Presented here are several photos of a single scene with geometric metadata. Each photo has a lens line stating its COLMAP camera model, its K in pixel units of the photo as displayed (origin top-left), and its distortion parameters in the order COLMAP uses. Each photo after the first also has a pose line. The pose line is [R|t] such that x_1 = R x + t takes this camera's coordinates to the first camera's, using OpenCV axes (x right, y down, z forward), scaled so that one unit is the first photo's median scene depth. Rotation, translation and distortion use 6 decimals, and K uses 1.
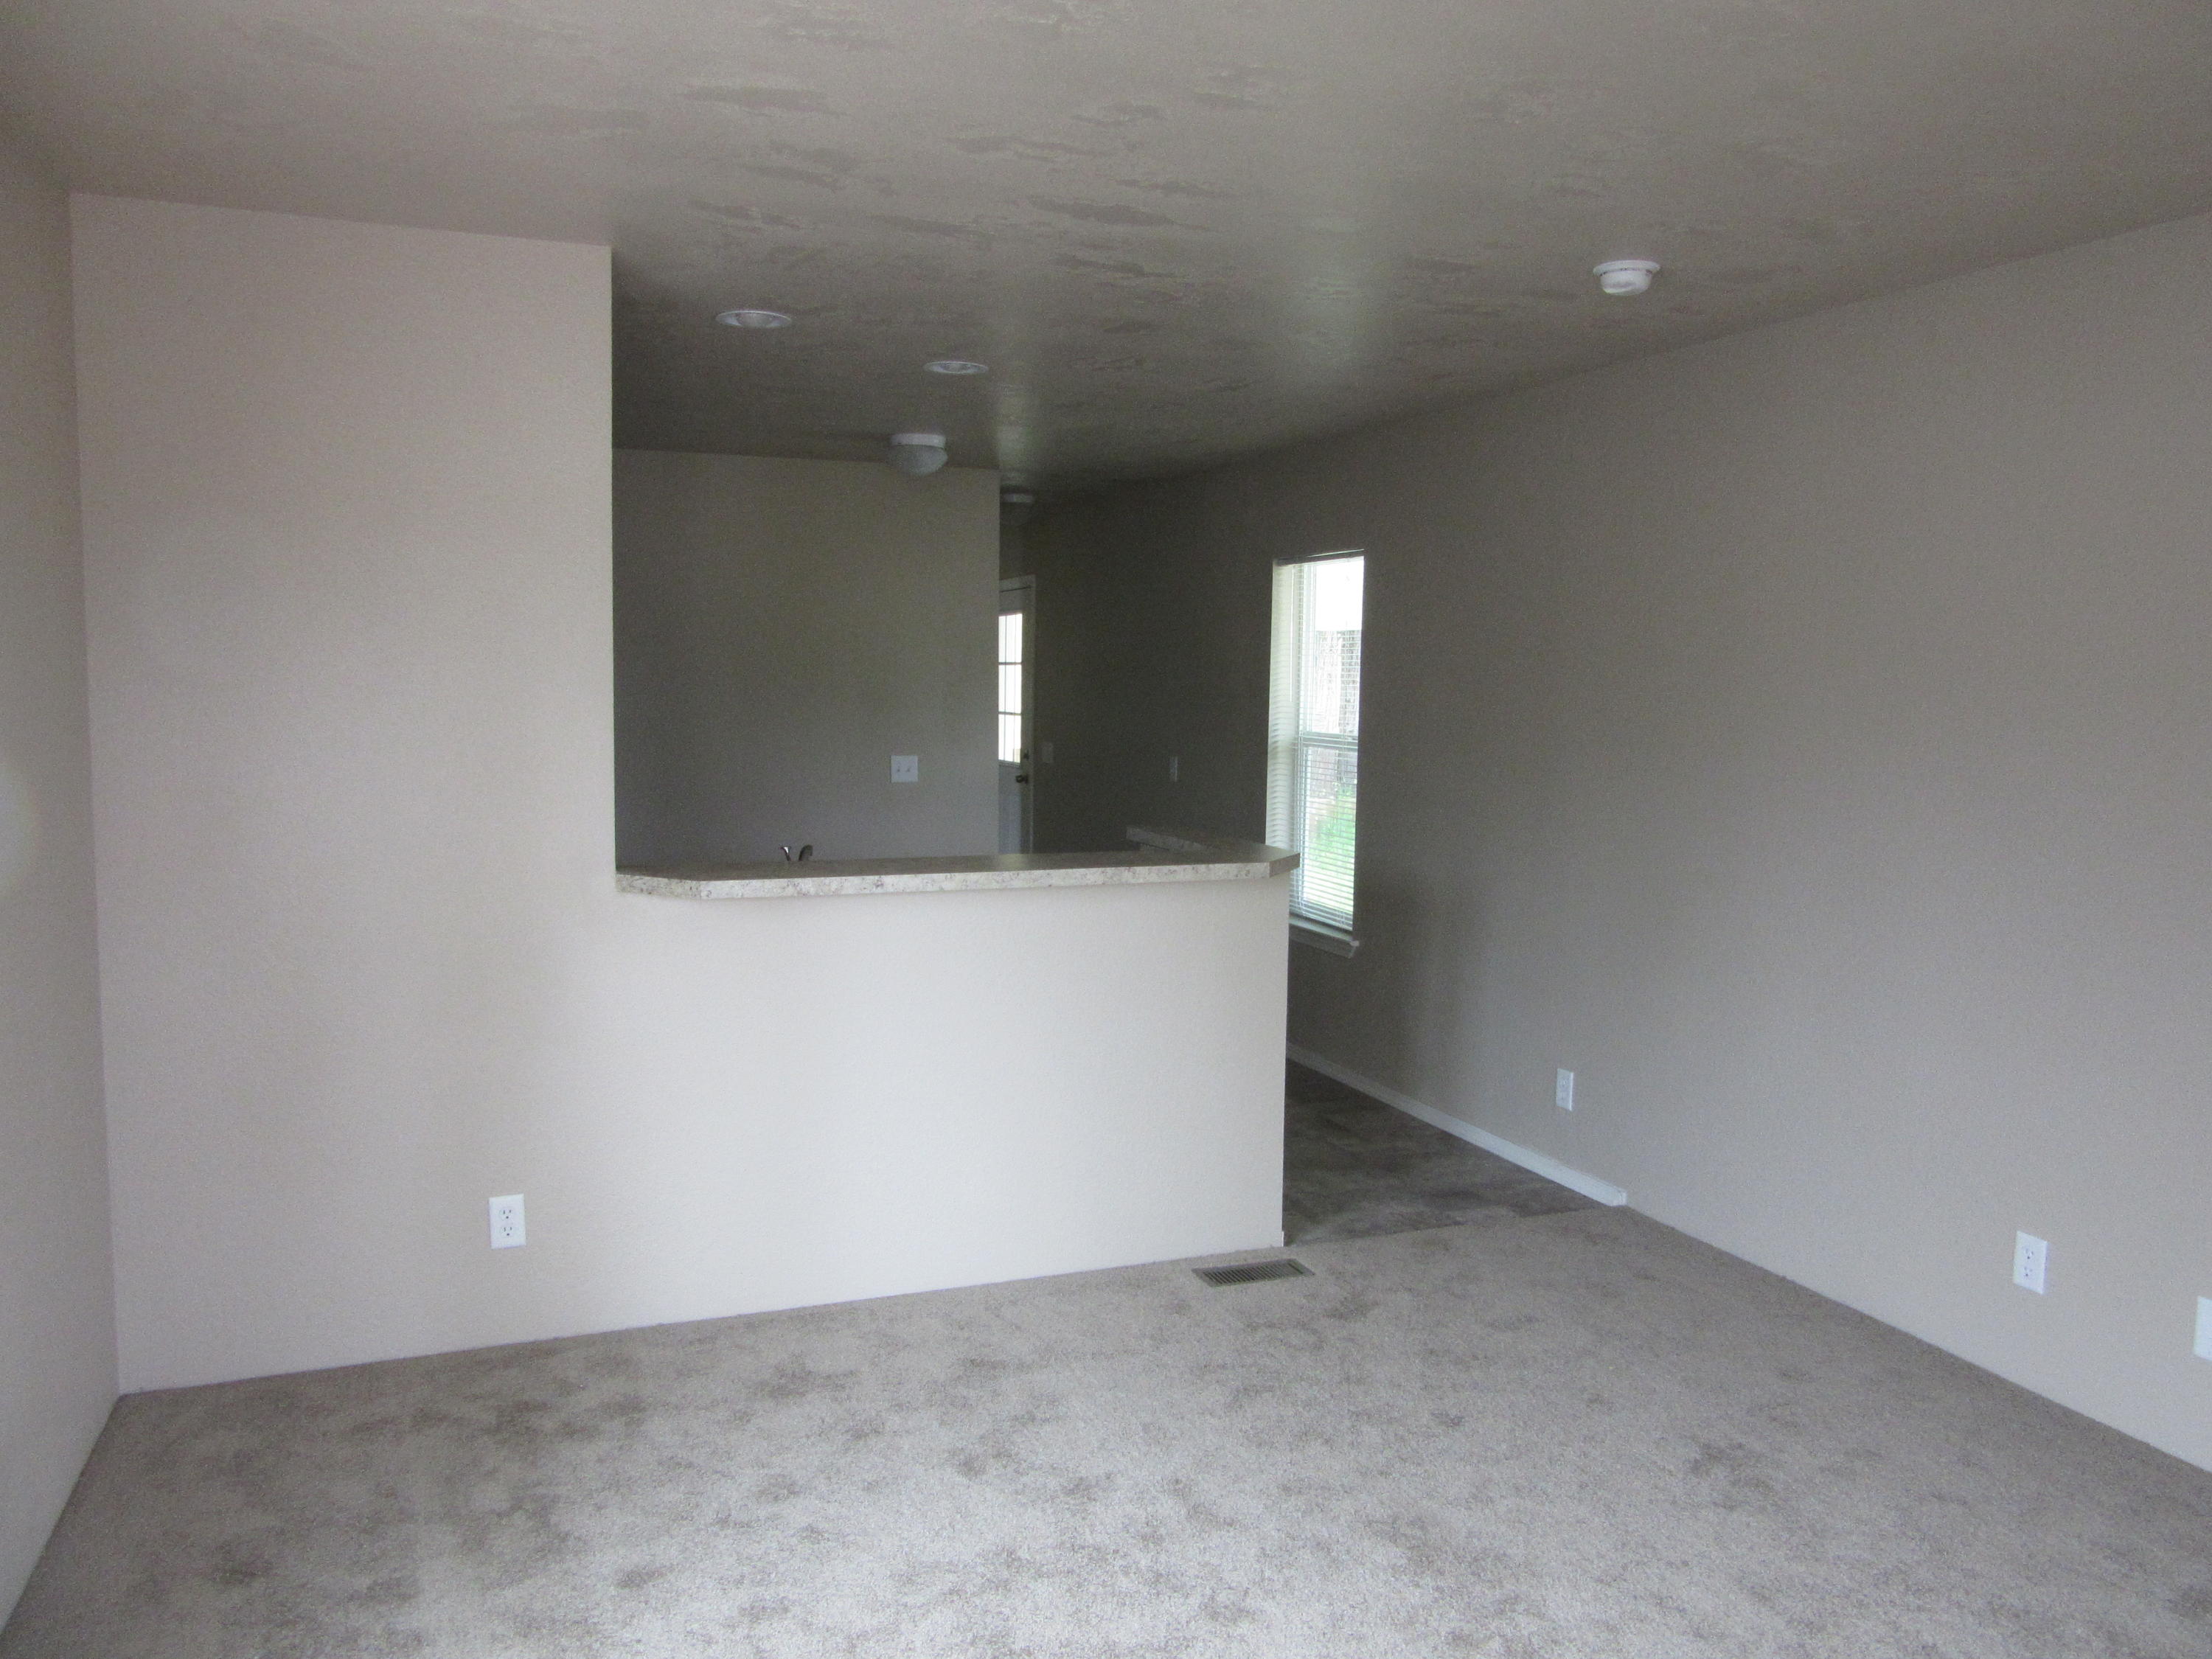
lens RADIAL K [[1656.4, 0, 1111.9], [0, 1656.4, 822.7], [0, 0, 1]] dist [-0.035700, 0.026657]
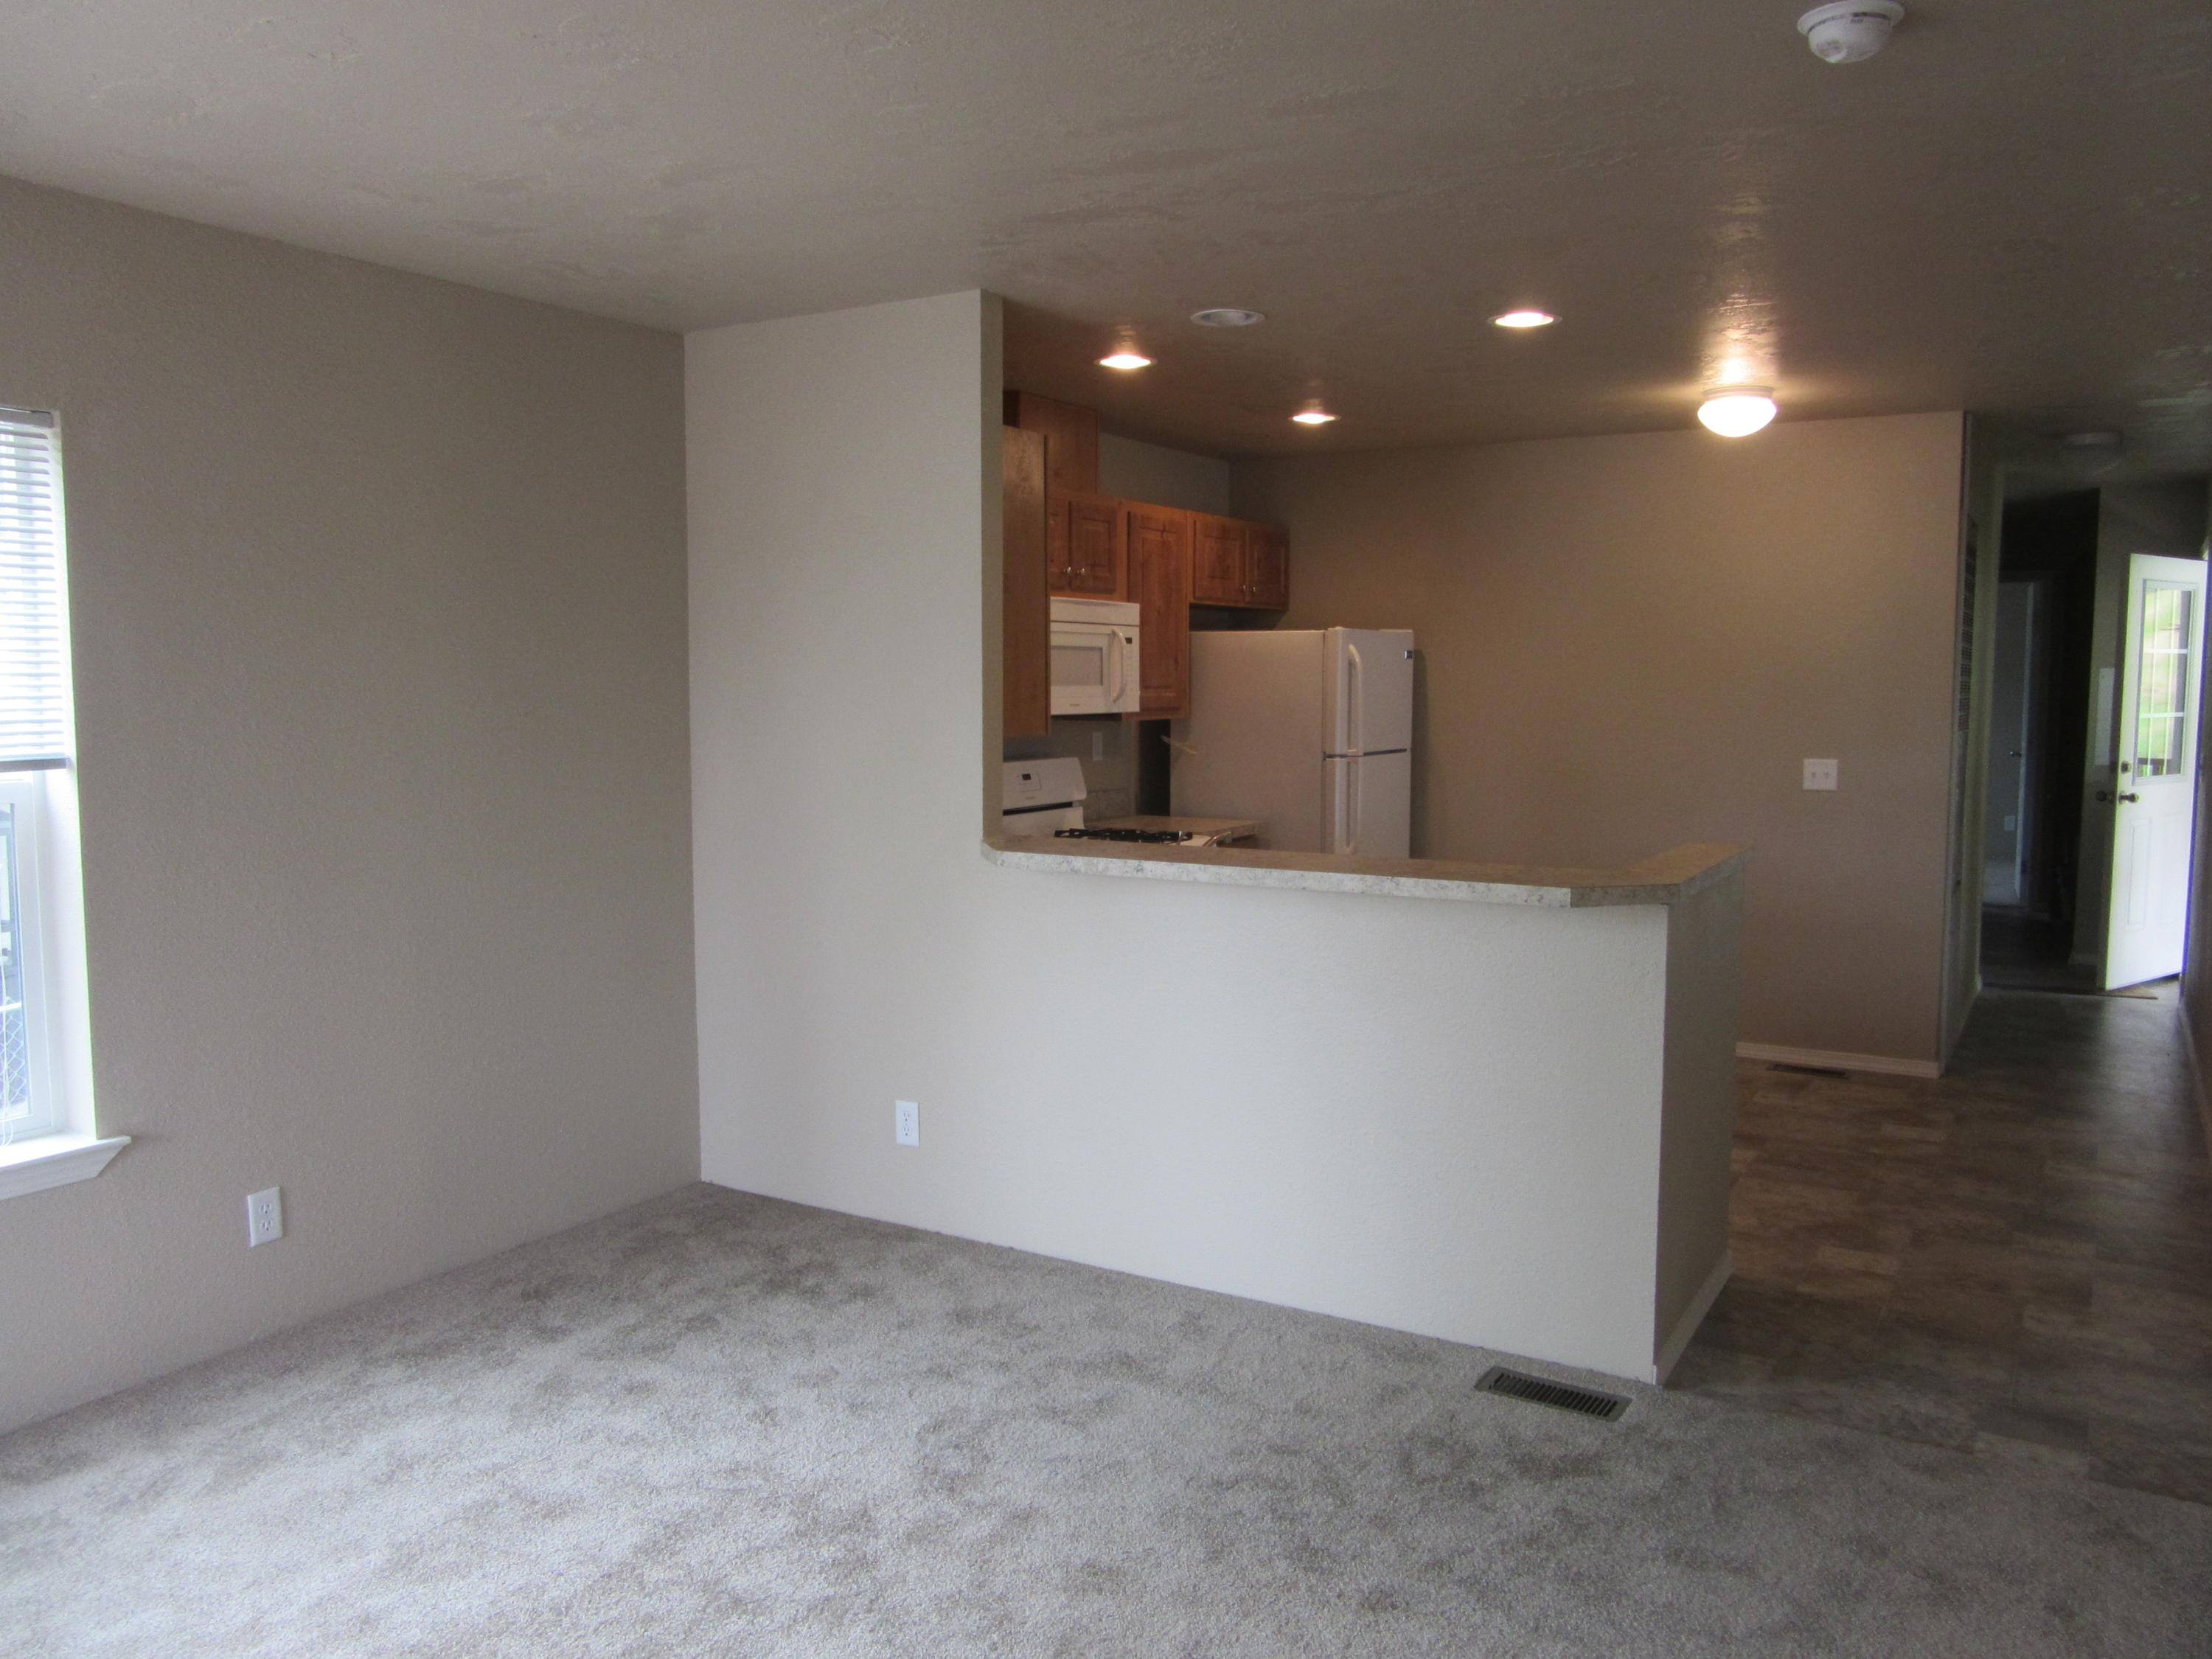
lens RADIAL K [[1656.4, 0, 1109.9], [0, 1656.4, 827.8], [0, 0, 1]] dist [-0.035700, 0.026657]
pose [[0.604037, 0.060765, -0.794636, 0.682360], [-0.059980, 0.997727, 0.030702, -0.018775], [0.794696, 0.029117, 0.606309, 0.390571]]
